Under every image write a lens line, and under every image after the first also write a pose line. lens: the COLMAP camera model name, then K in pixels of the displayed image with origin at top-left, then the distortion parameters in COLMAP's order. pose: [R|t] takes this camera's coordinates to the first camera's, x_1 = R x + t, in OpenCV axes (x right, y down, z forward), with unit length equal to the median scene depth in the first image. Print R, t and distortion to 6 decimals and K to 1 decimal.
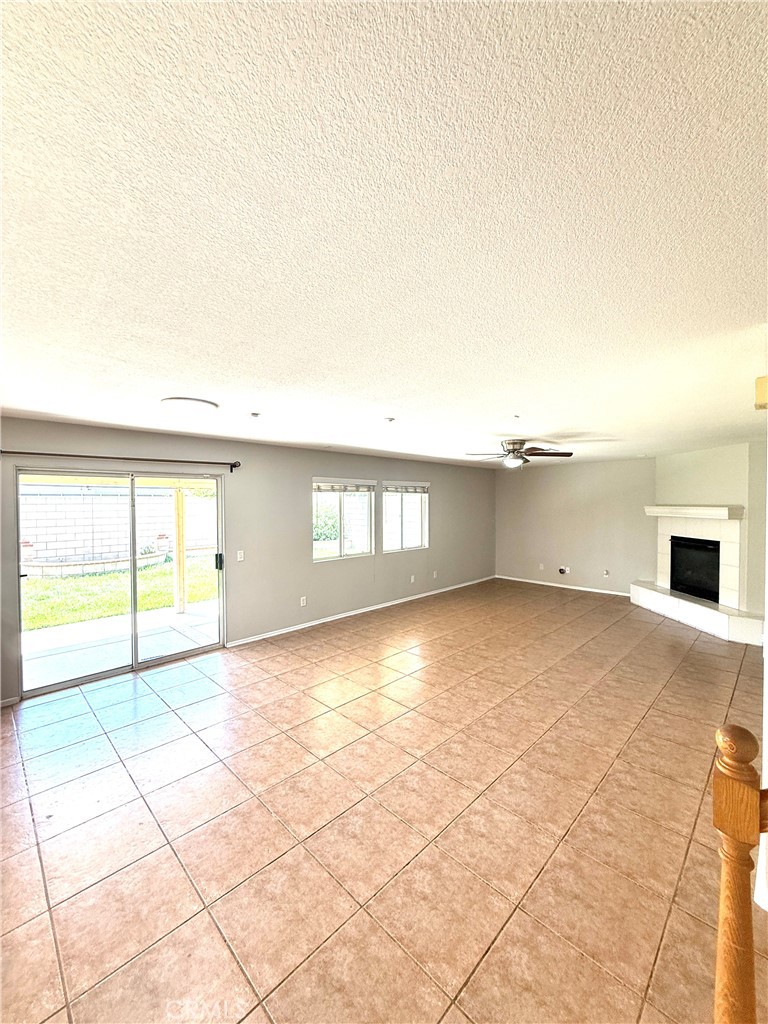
lens RADIAL K [[408.1, 0, 385.5], [0, 408.1, 509.7], [0, 0, 1]] dist [-0.000101, 0.000148]
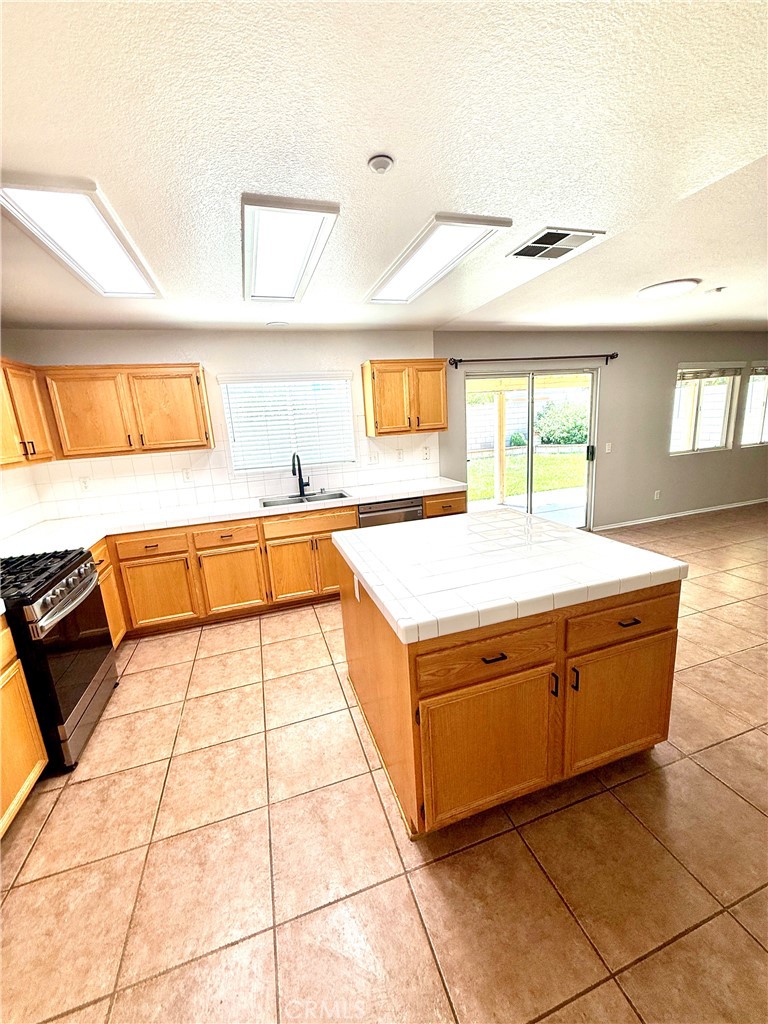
lens RADIAL K [[408.1, 0, 385.5], [0, 408.1, 509.7], [0, 0, 1]] dist [-0.000101, 0.000148]
pose [[0.887695, 0.050540, -0.457651, -0.375528], [0.050553, 0.977250, 0.205979, 0.023457], [0.457649, -0.205982, 0.864944, -0.198538]]
